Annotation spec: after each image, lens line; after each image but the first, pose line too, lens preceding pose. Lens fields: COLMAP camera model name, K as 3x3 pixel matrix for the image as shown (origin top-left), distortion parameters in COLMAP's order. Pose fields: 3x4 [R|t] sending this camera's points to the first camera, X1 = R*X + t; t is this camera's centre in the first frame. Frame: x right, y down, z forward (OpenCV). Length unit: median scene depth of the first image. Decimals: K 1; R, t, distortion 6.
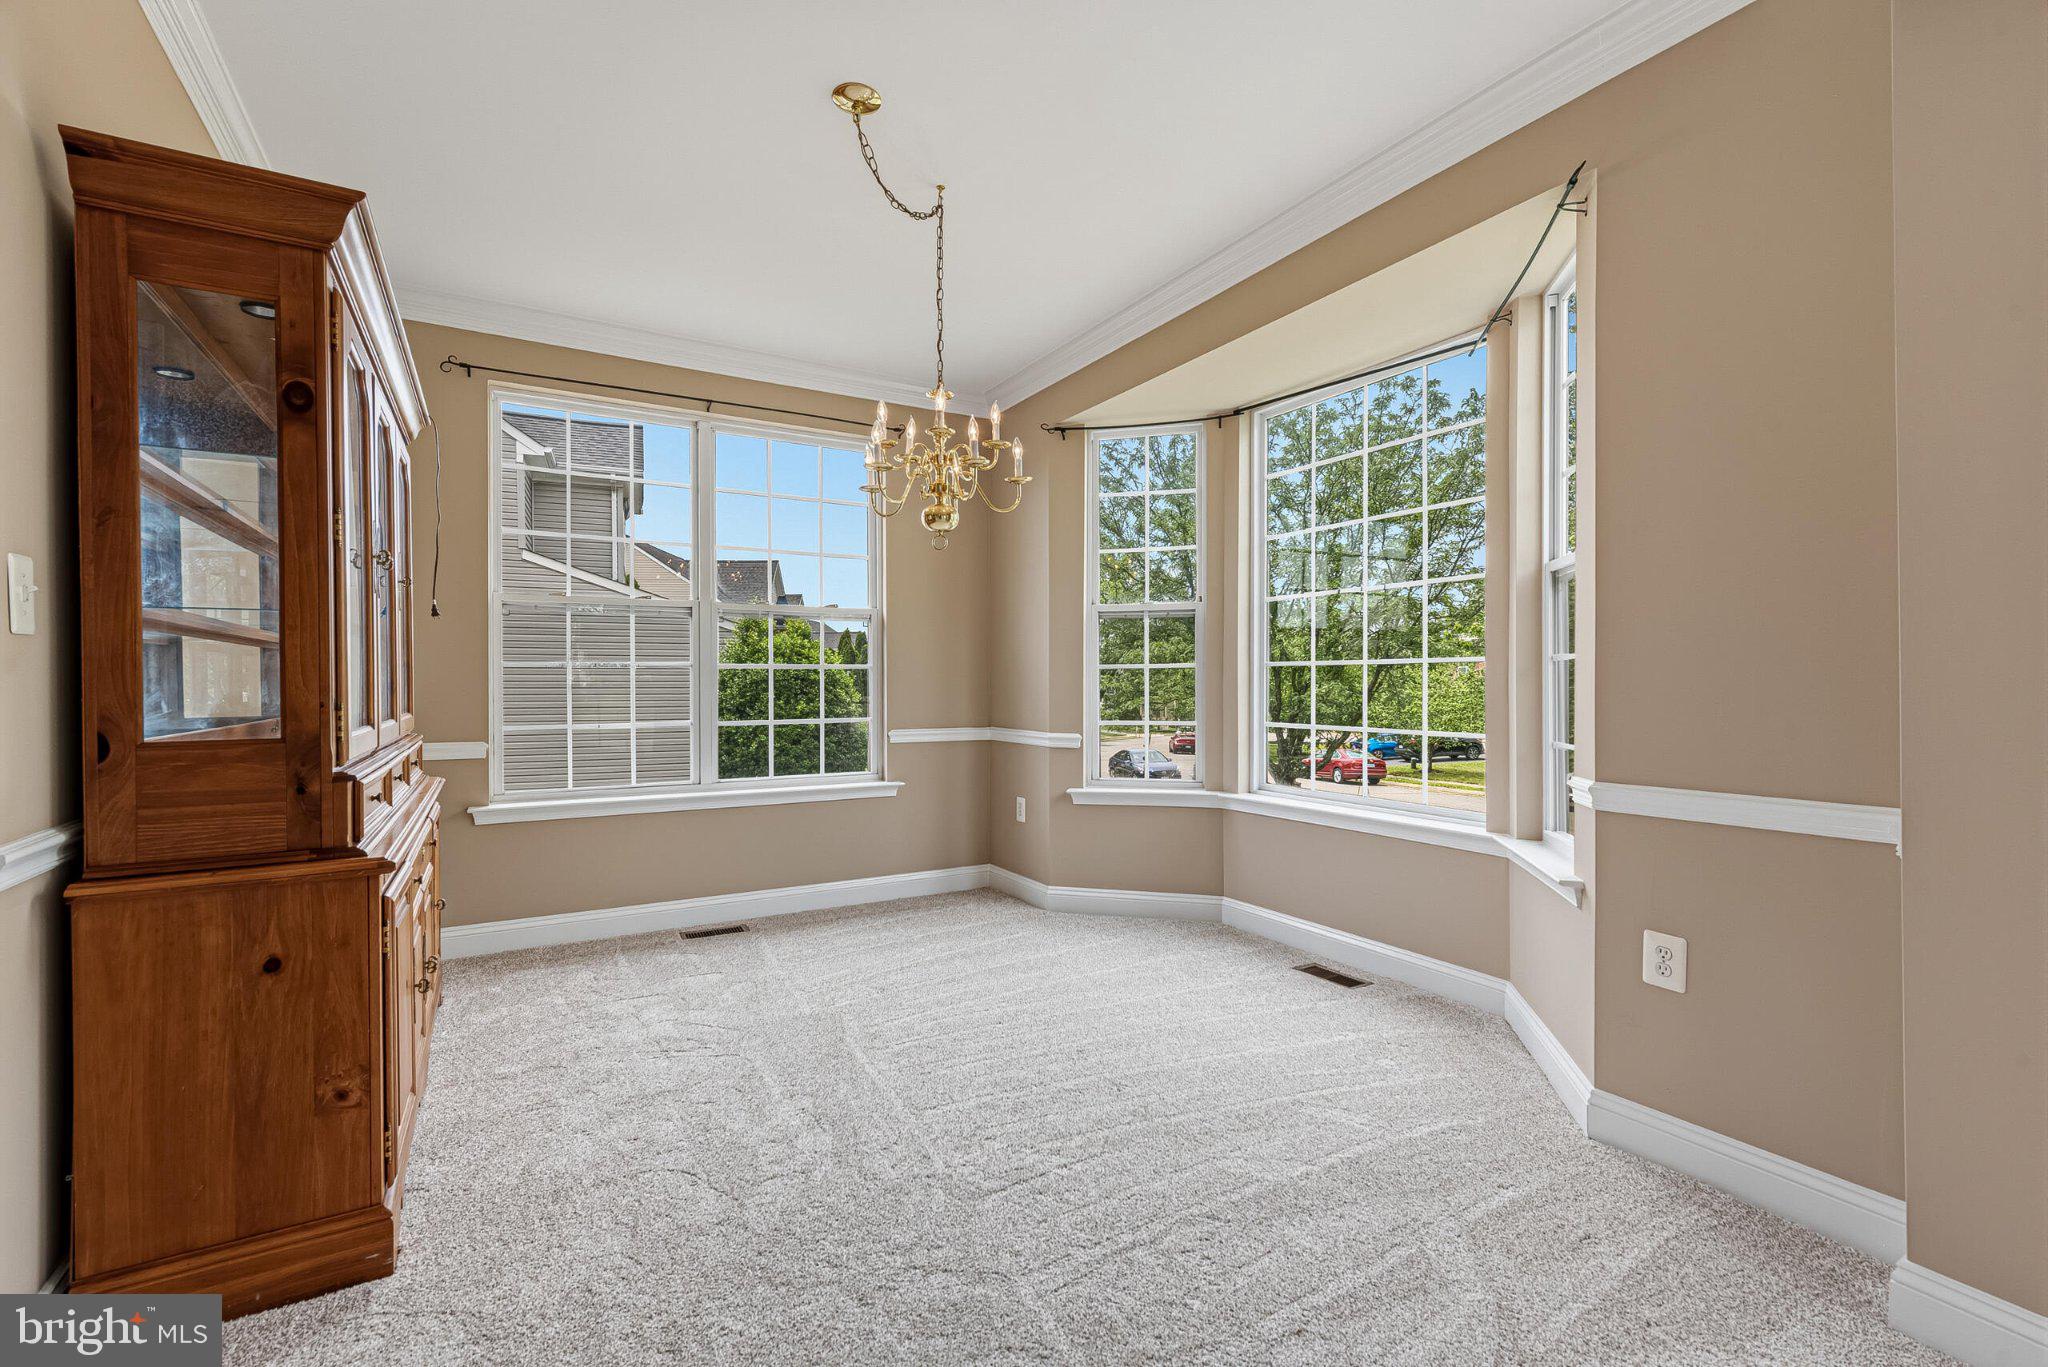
lens RADIAL K [[897.4, 0, 1029.2], [0, 897.4, 676.4], [0, 0, 1]] dist [-0.000162, 0.000013]
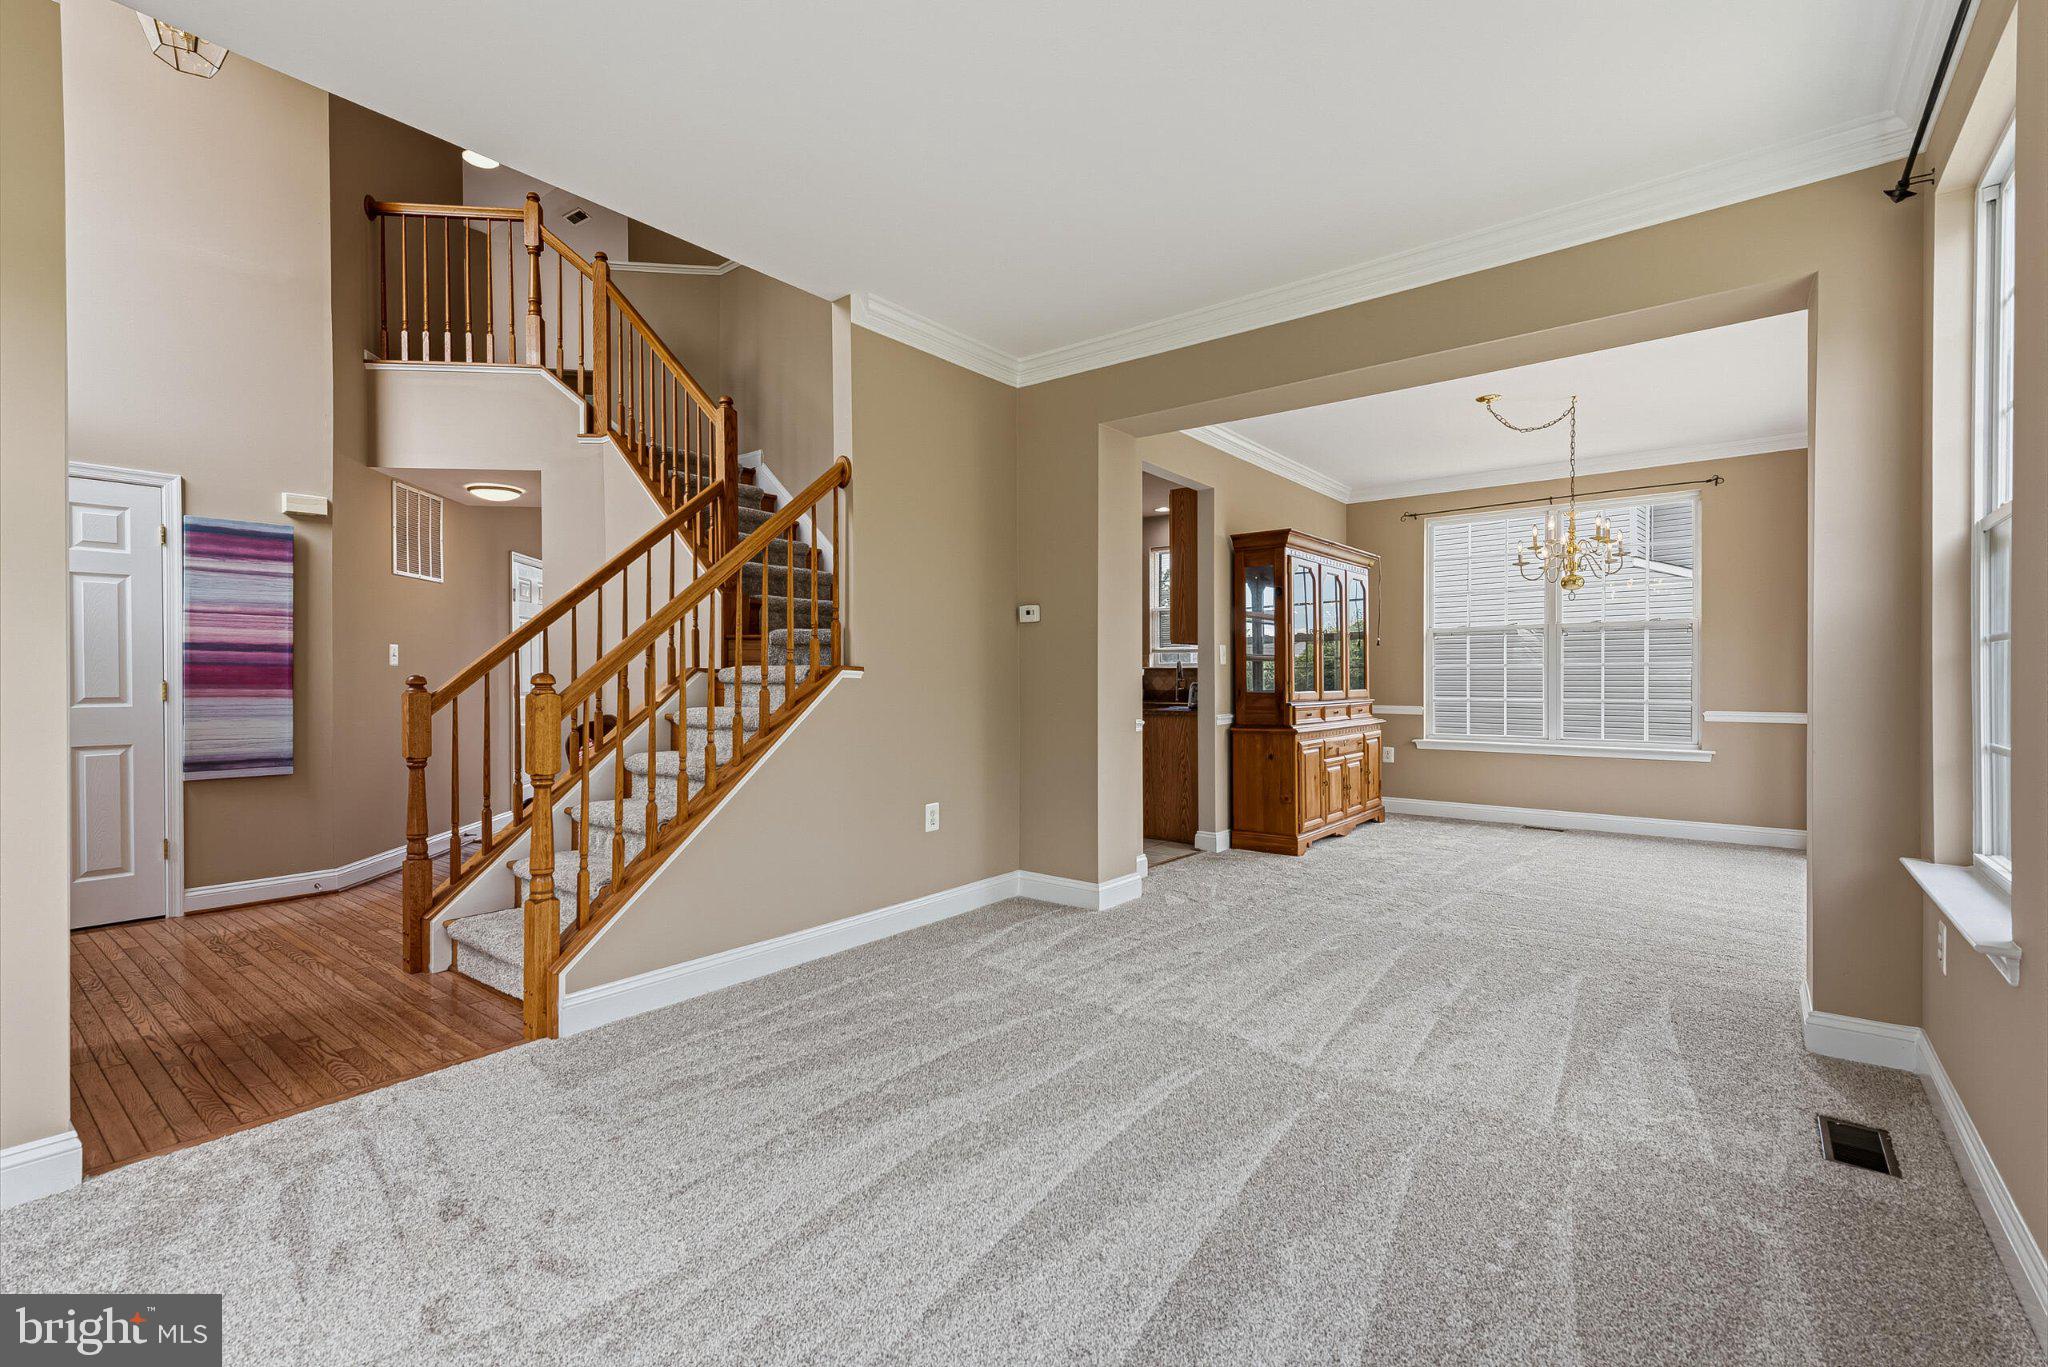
lens RADIAL K [[897.4, 0, 1026.6], [0, 897.4, 677.2], [0, 0, 1]] dist [-0.000162, 0.000013]
pose [[0.365651, 0.007640, -0.930721, 2.013761], [0.009408, 0.999885, 0.011904, -0.041019], [0.930705, -0.013109, 0.365537, -1.139161]]
